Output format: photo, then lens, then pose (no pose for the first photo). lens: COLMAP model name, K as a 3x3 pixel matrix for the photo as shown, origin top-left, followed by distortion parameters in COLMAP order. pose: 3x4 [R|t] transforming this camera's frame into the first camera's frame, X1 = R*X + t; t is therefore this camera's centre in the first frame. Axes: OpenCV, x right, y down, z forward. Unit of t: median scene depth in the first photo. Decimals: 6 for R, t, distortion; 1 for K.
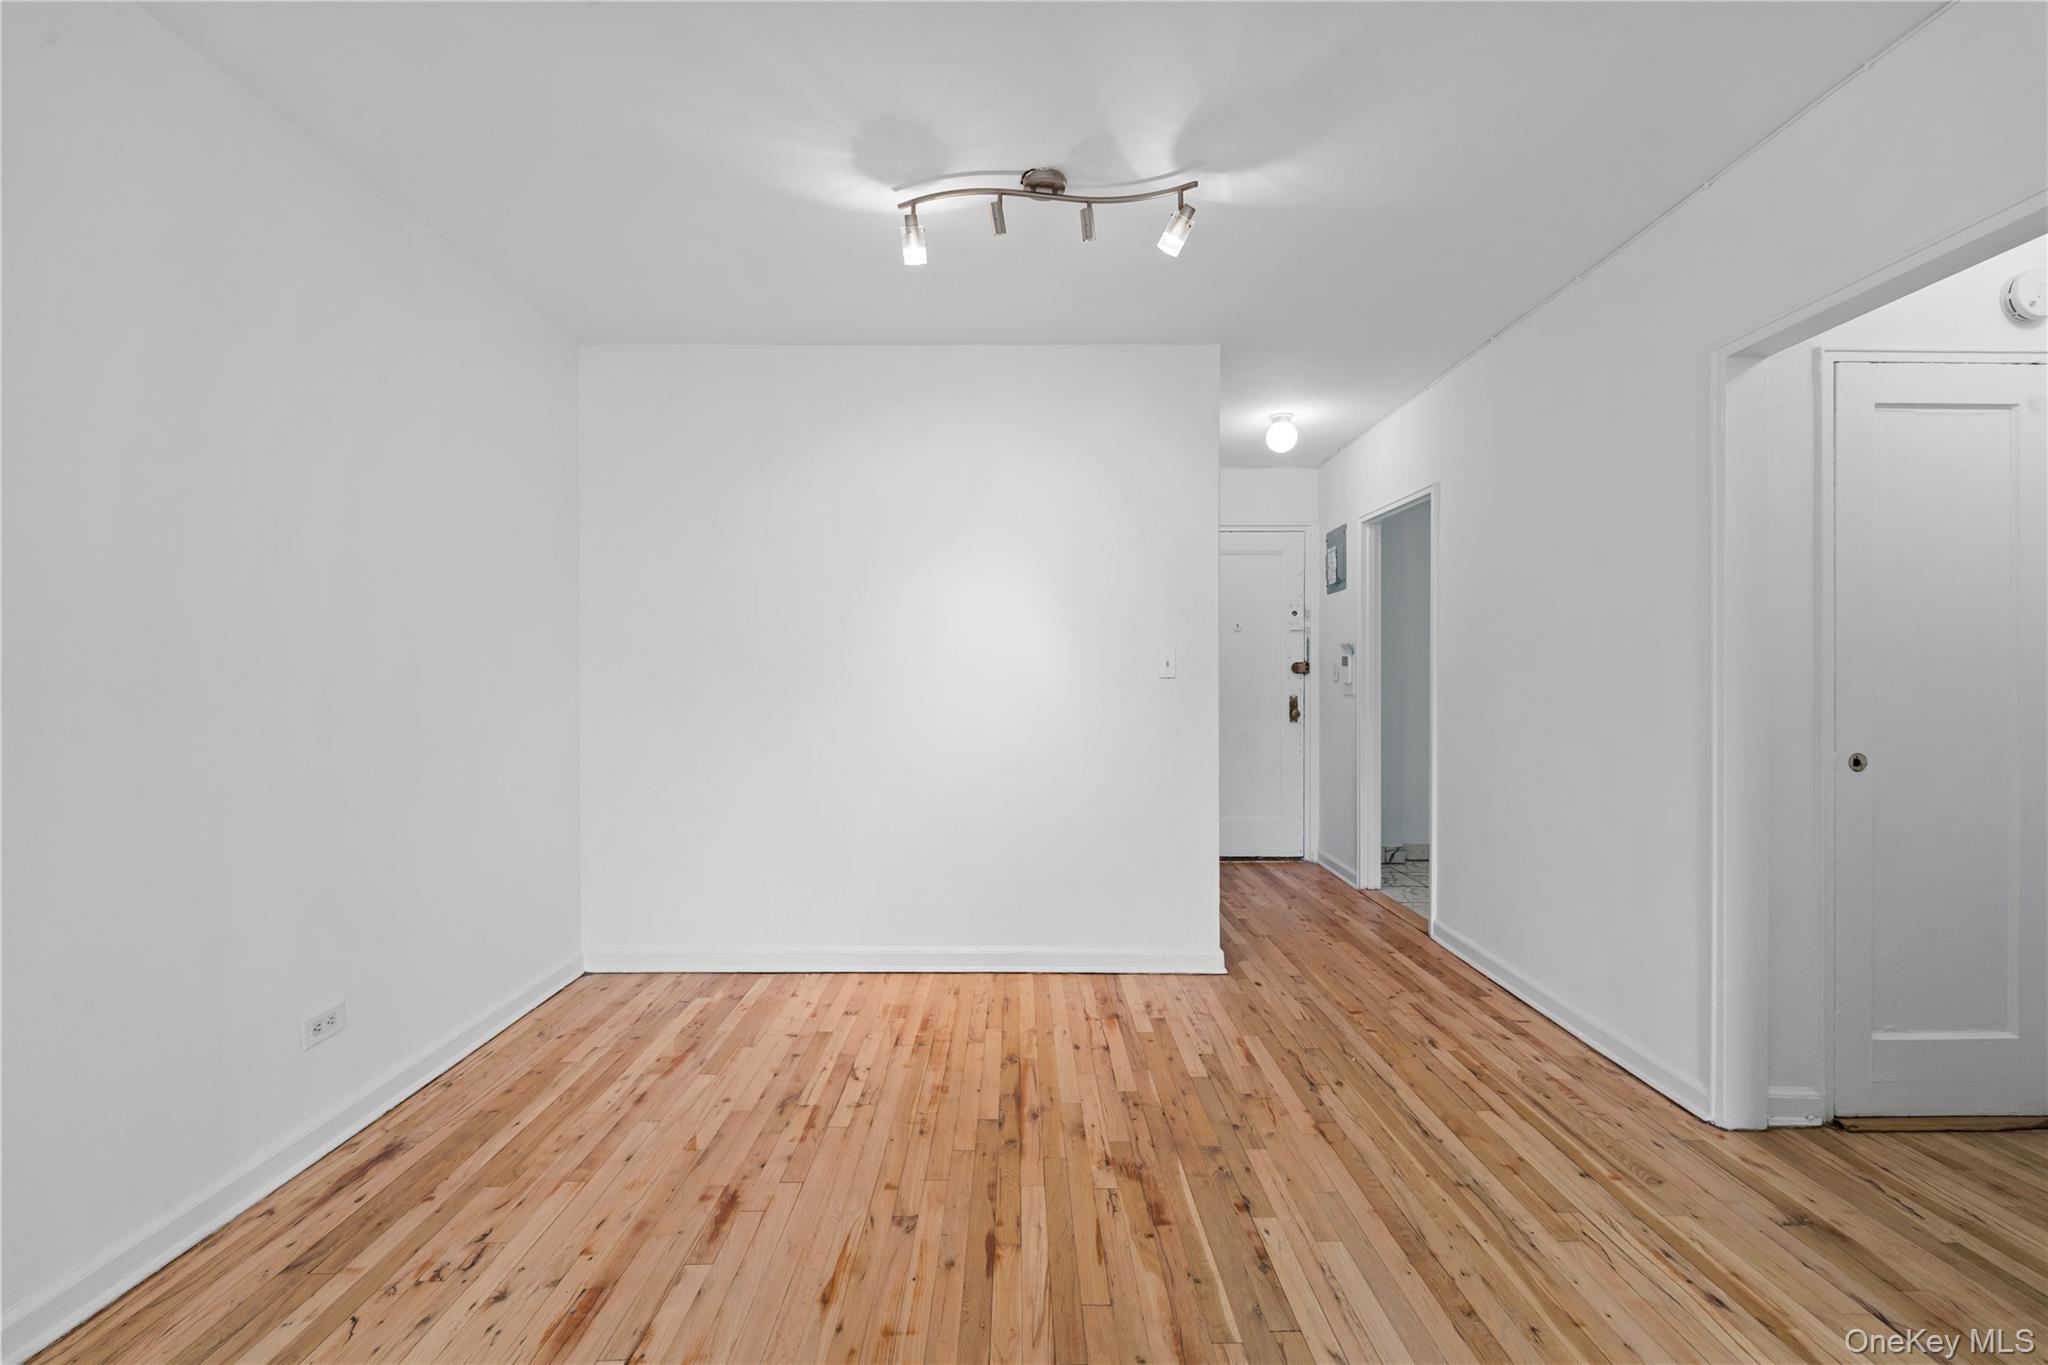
lens RADIAL K [[830.4, 0, 1027.6], [0, 830.4, 692.7], [0, 0, 1]] dist [0.000763, -0.000372]
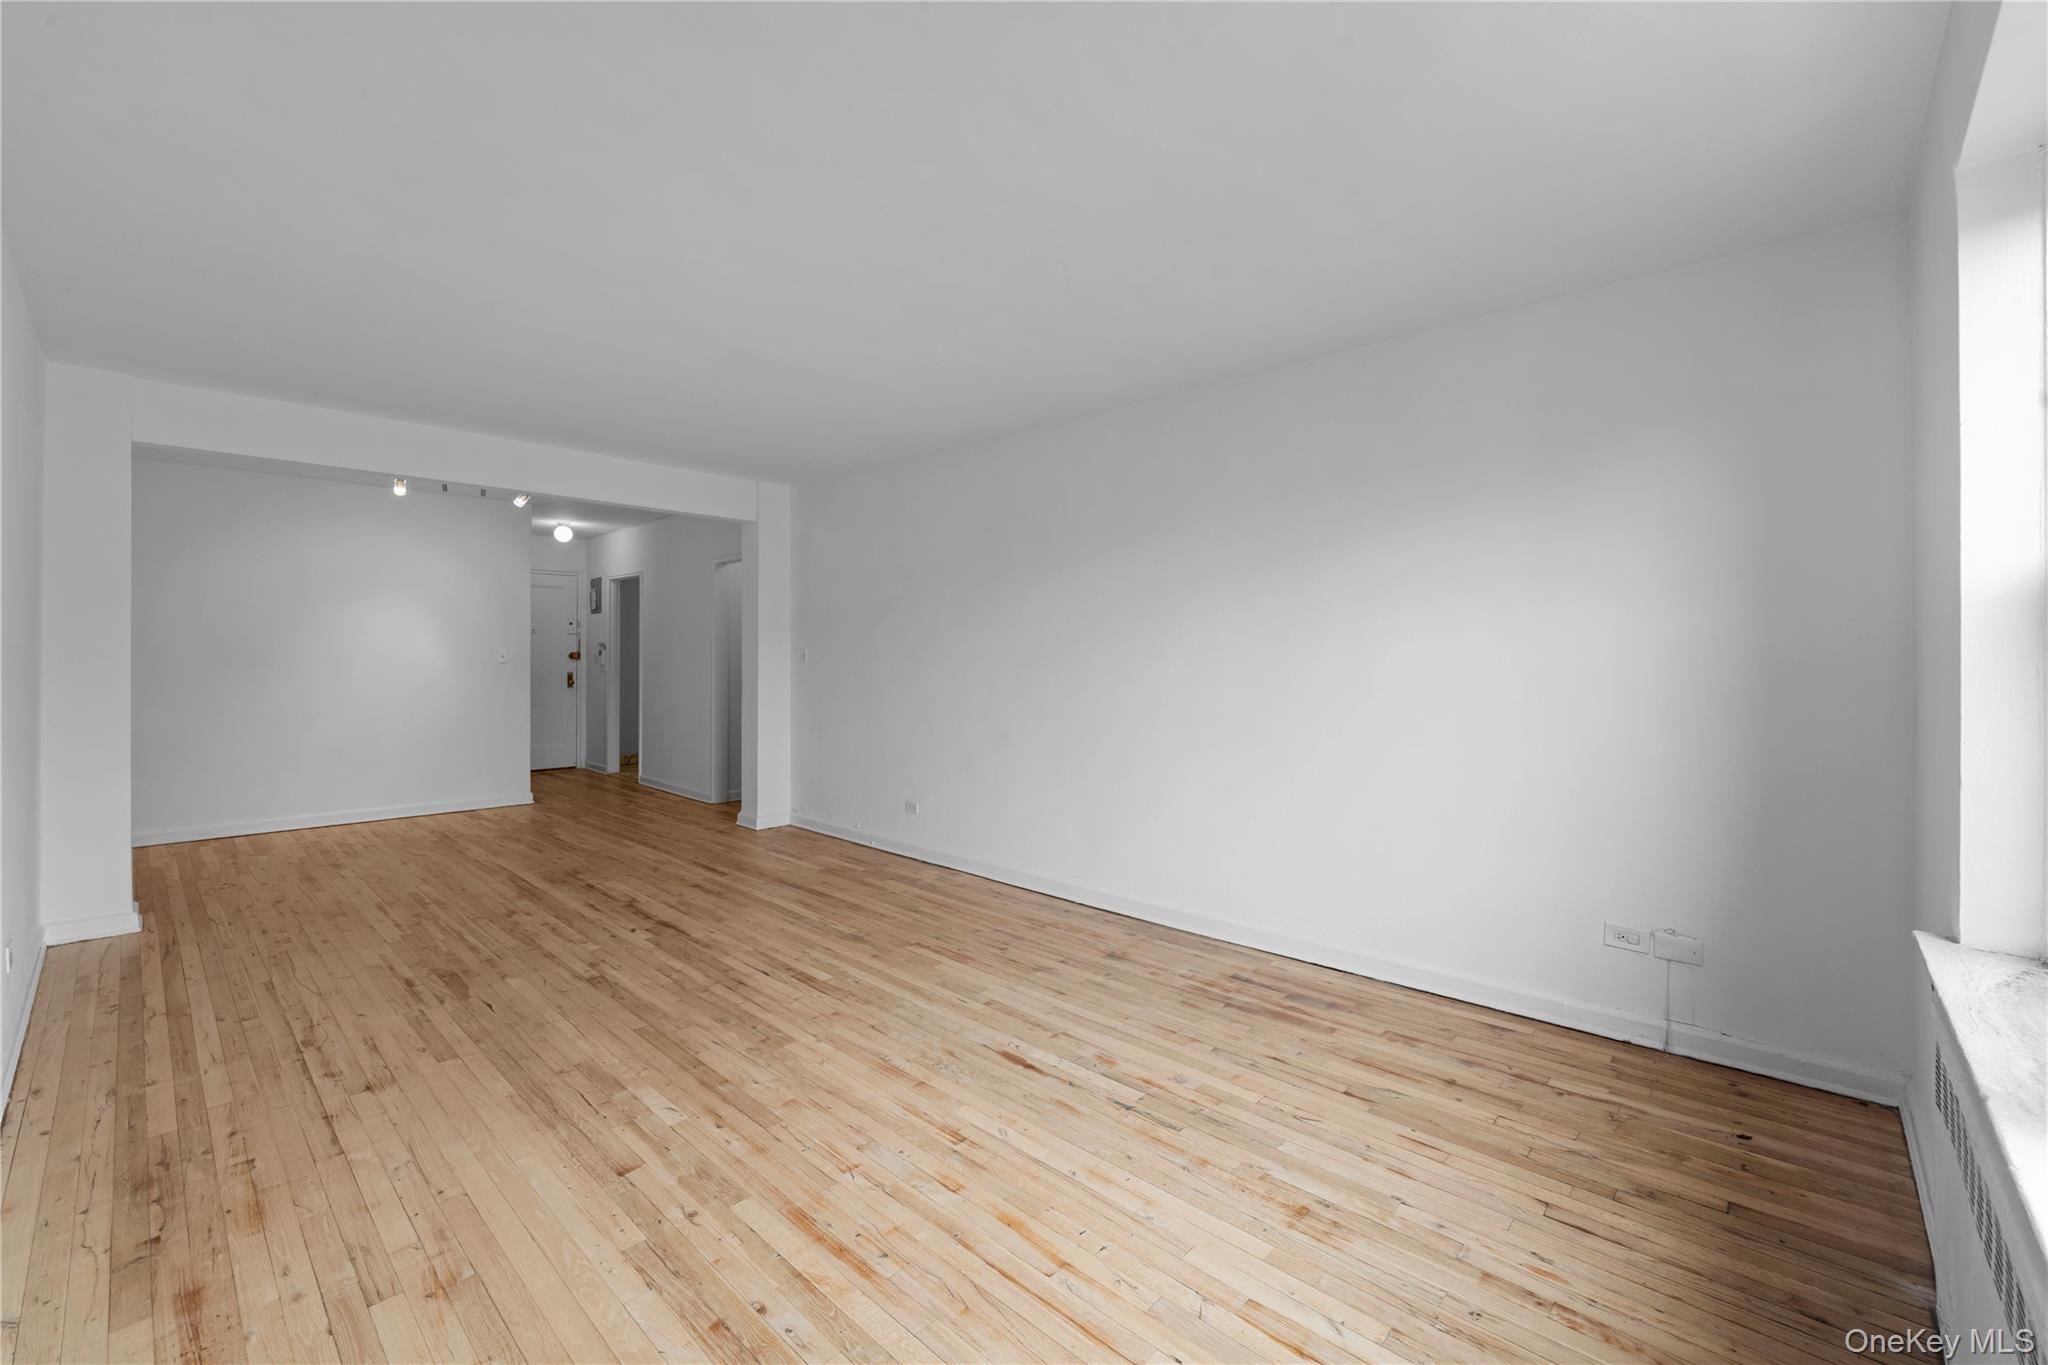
lens RADIAL K [[833.7, 0, 1028.0], [0, 833.7, 655.3], [0, 0, 1]] dist [-0.000434, -0.000312]
pose [[0.690565, 0.001298, 0.723269, -0.612986], [0.012864, 0.999818, -0.014077, 0.011425], [-0.723156, 0.019025, 0.690423, -1.967562]]
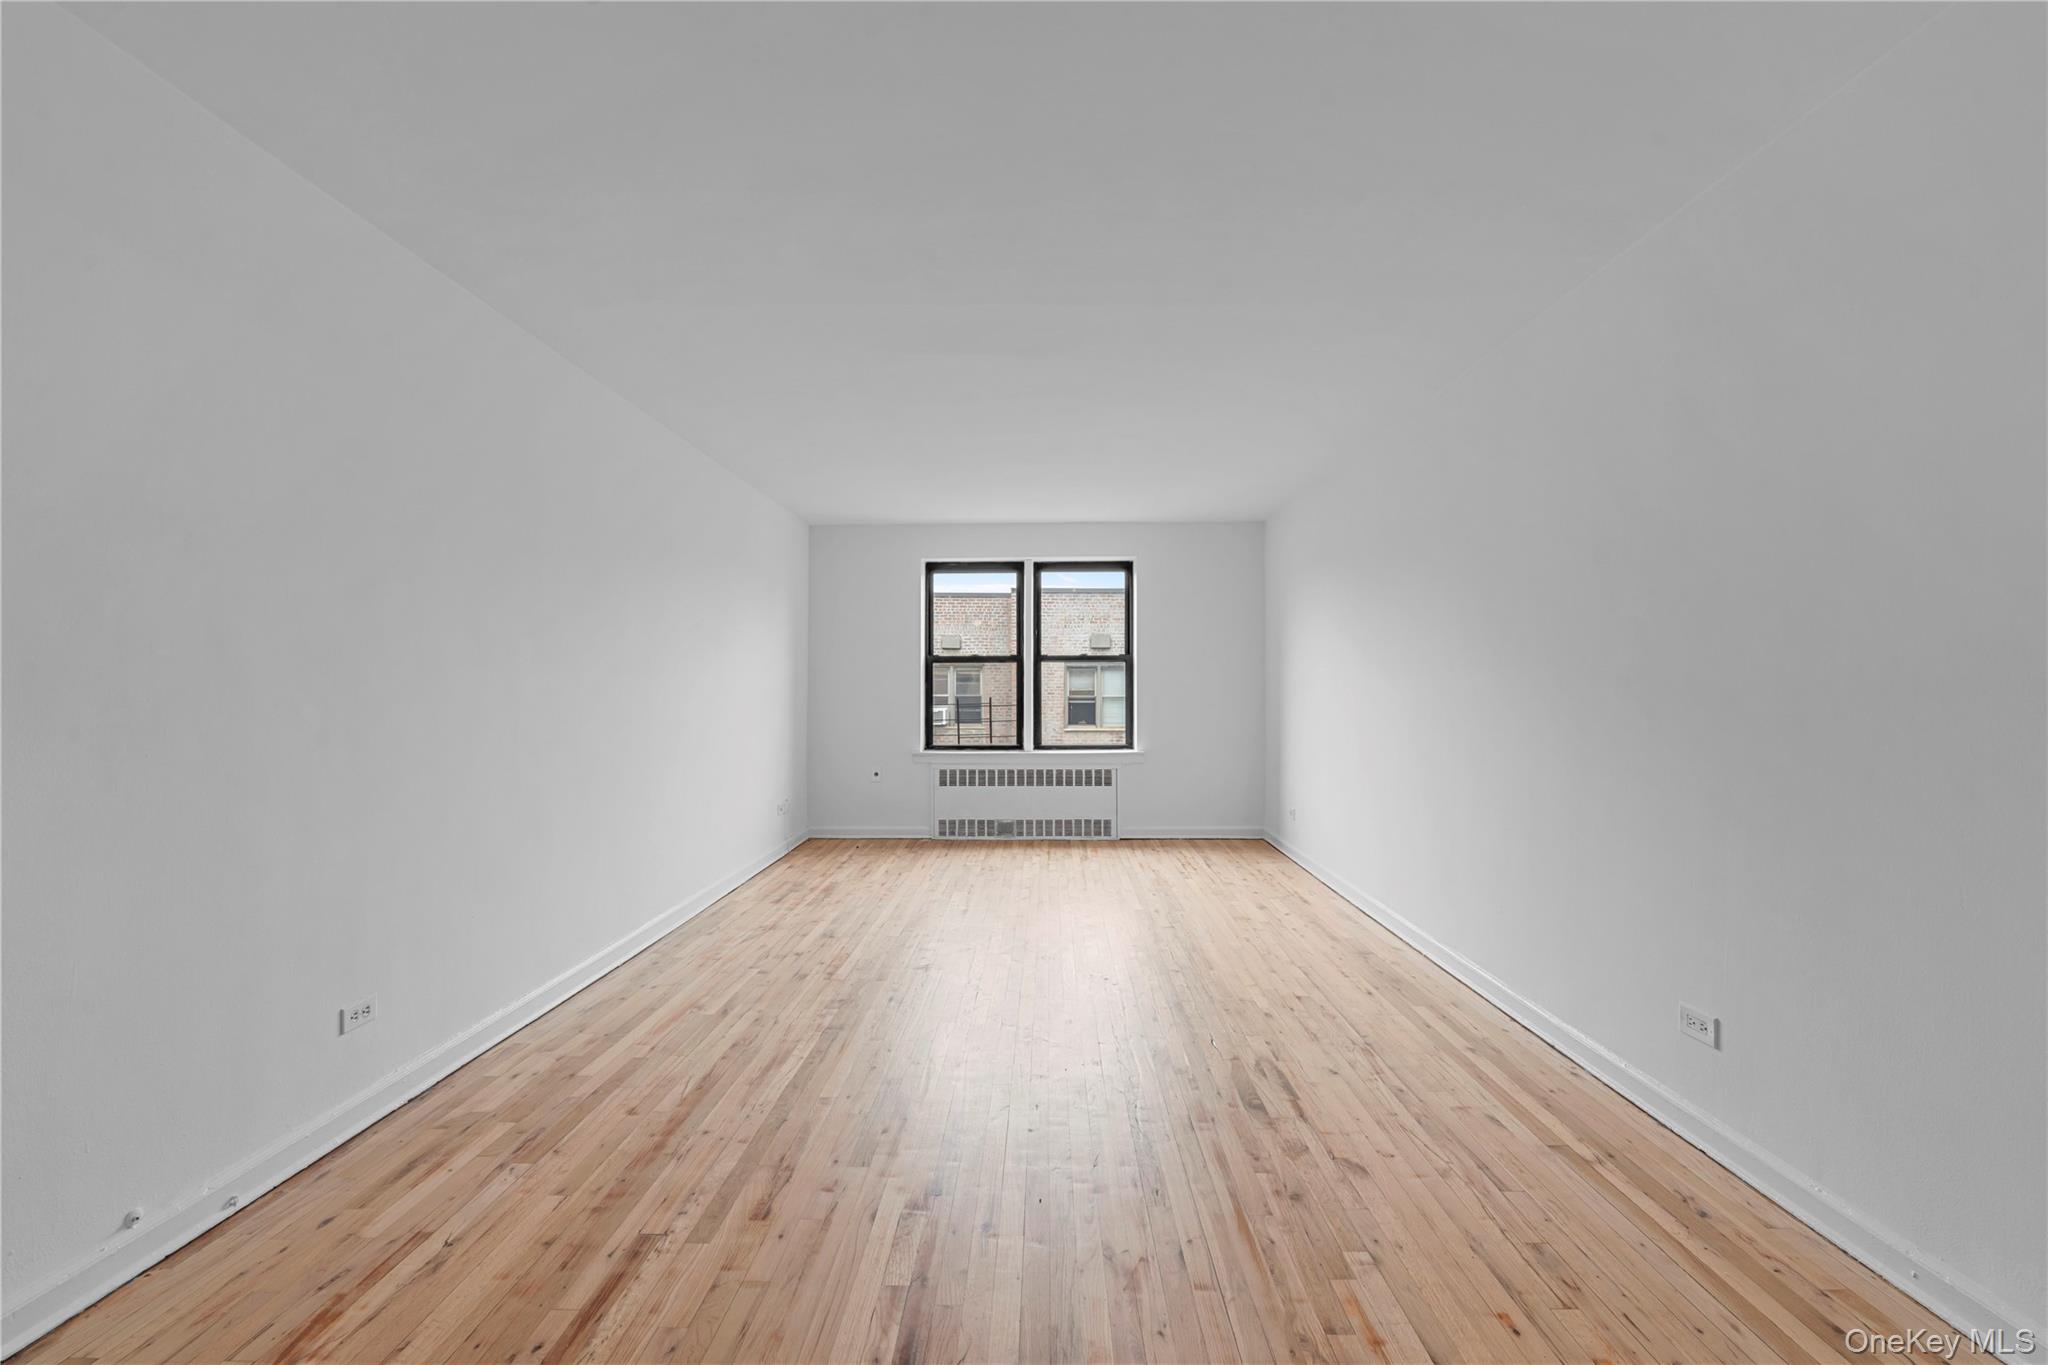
lens RADIAL K [[827.0, 0, 1030.6], [0, 827.0, 683.5], [0, 0, 1]] dist [-0.000743, -0.000365]
pose [[-0.999454, -0.000123, 0.033031, -0.025577], [0.000421, 0.999864, 0.016486, -0.020146], [-0.033028, 0.016491, -0.999318, 0.754316]]
